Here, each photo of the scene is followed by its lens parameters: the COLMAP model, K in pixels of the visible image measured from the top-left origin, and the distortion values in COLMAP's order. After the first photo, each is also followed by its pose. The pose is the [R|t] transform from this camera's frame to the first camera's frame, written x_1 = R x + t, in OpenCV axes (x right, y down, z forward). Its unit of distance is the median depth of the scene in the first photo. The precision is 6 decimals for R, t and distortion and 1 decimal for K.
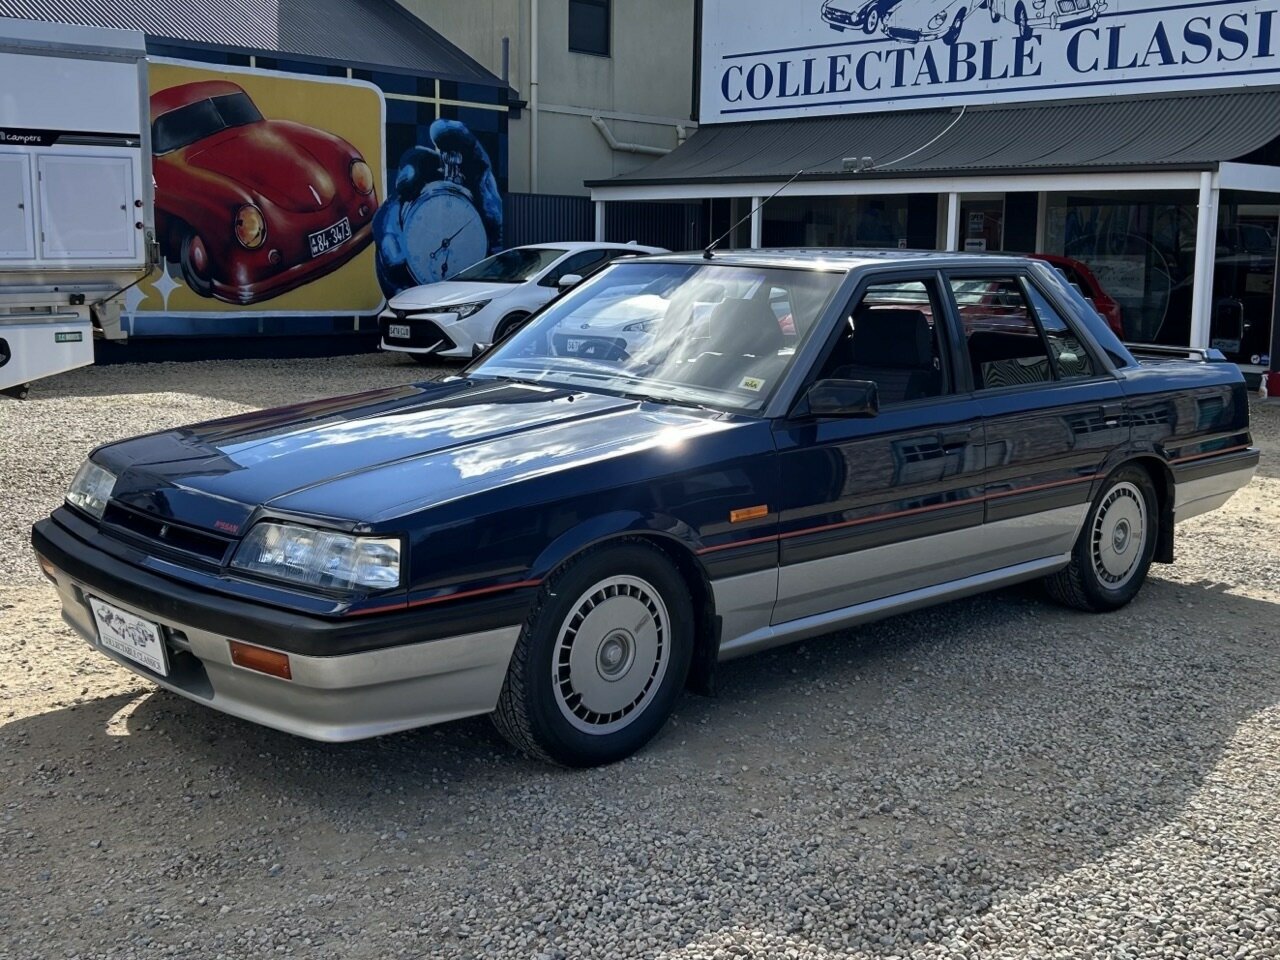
lens RADIAL K [[1631.2, 0, 642.5], [0, 1631.2, 435.7], [0, 0, 1]] dist [0.187765, -0.658180]
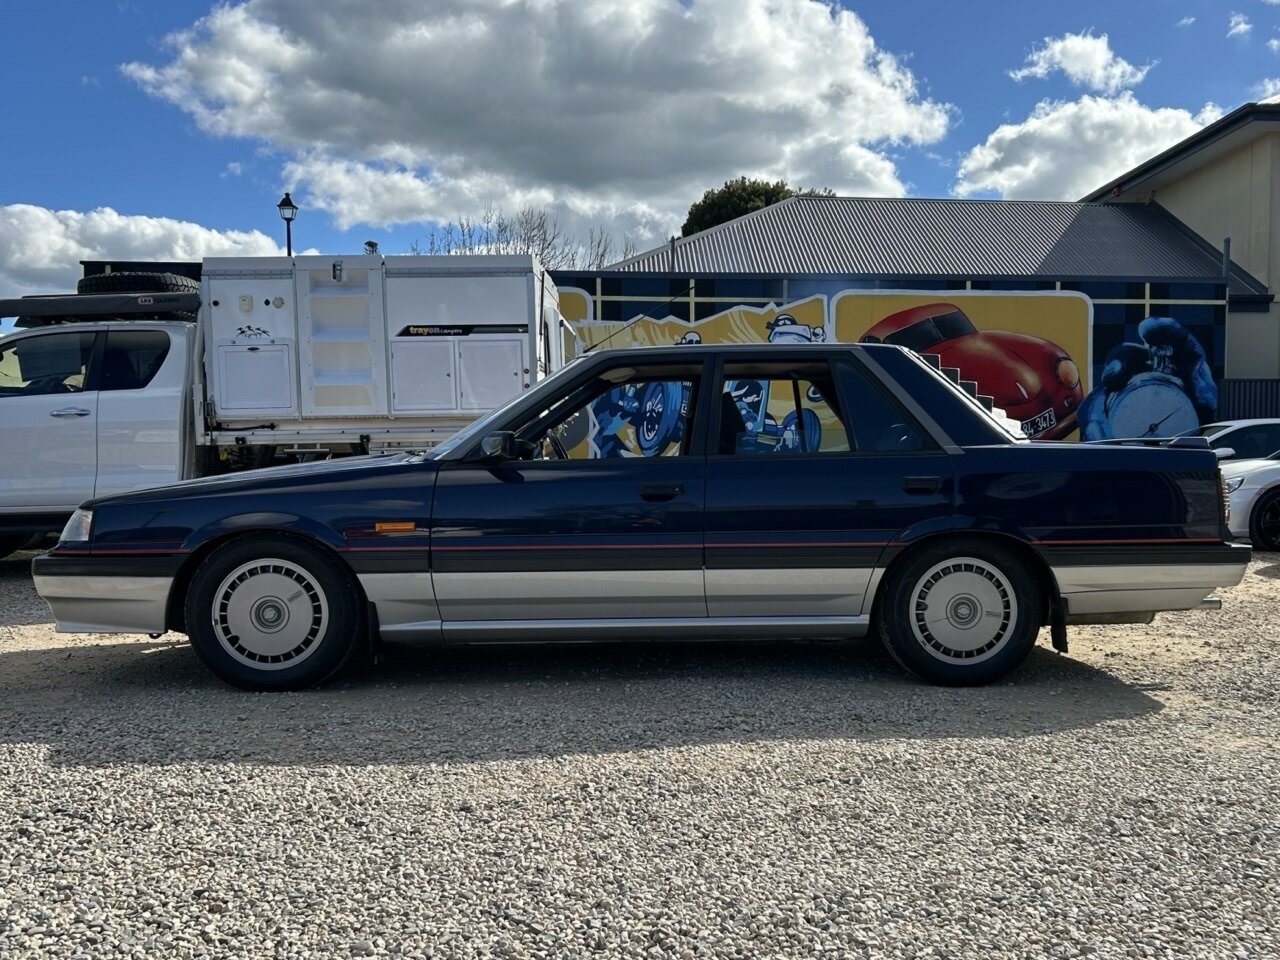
lens RADIAL K [[1401.1, 0, 603.2], [0, 1401.1, 479.4], [0, 0, 1]] dist [0.044696, -0.018166]
pose [[0.704787, -0.012887, -0.709302, 0.302536], [-0.073693, 0.993096, -0.091267, 0.030546], [0.705581, 0.116594, 0.698971, 0.095021]]
